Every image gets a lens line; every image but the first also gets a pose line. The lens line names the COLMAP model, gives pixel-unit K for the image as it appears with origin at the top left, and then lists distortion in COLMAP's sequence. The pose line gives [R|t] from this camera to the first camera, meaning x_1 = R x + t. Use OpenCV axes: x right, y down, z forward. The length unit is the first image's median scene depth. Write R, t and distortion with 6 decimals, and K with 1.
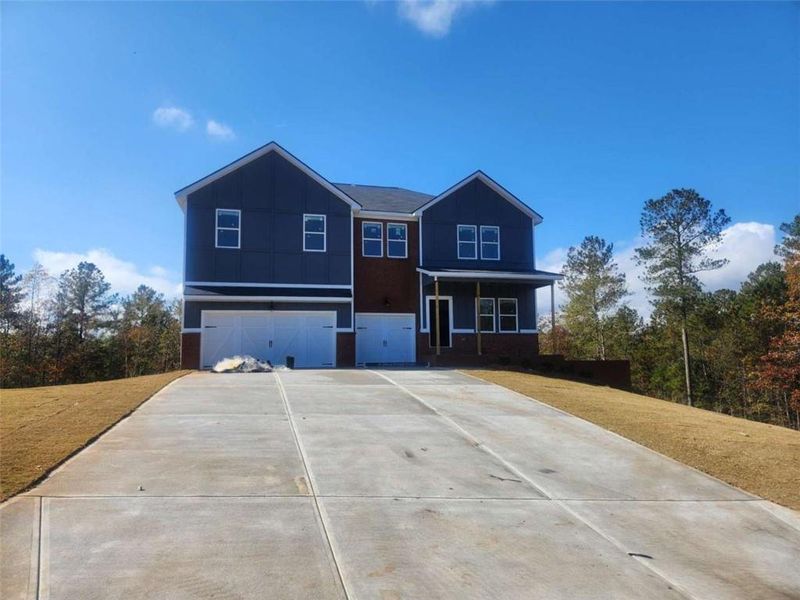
lens RADIAL K [[599.9, 0, 400.0], [0, 599.9, 300.0], [0, 0, 1]] dist [0.007480, 0.000811]
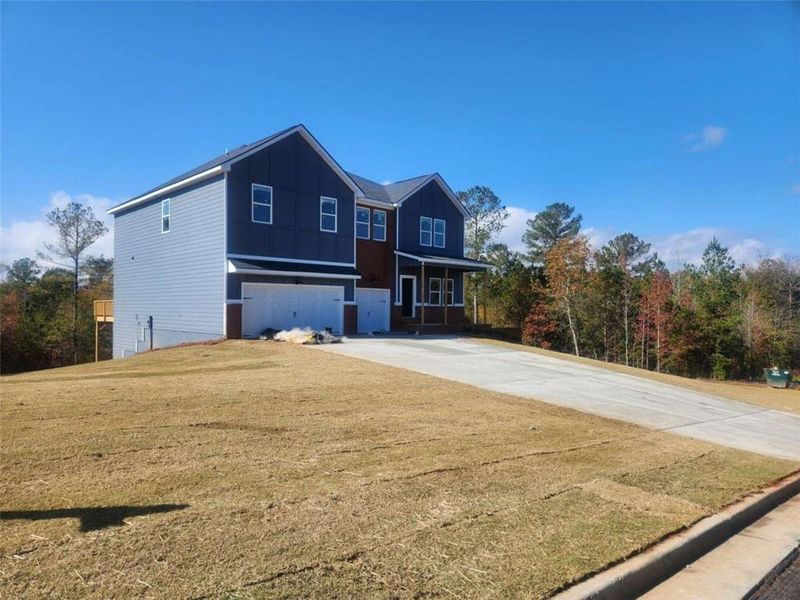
lens RADIAL K [[599.9, 0, 400.0], [0, 599.9, 300.0], [0, 0, 1]] dist [0.007480, 0.000811]
pose [[0.856203, 0.027189, 0.515923, -0.588464], [-0.074886, 0.994599, 0.071861, -0.044154], [-0.511183, -0.100163, 0.853615, -0.025415]]
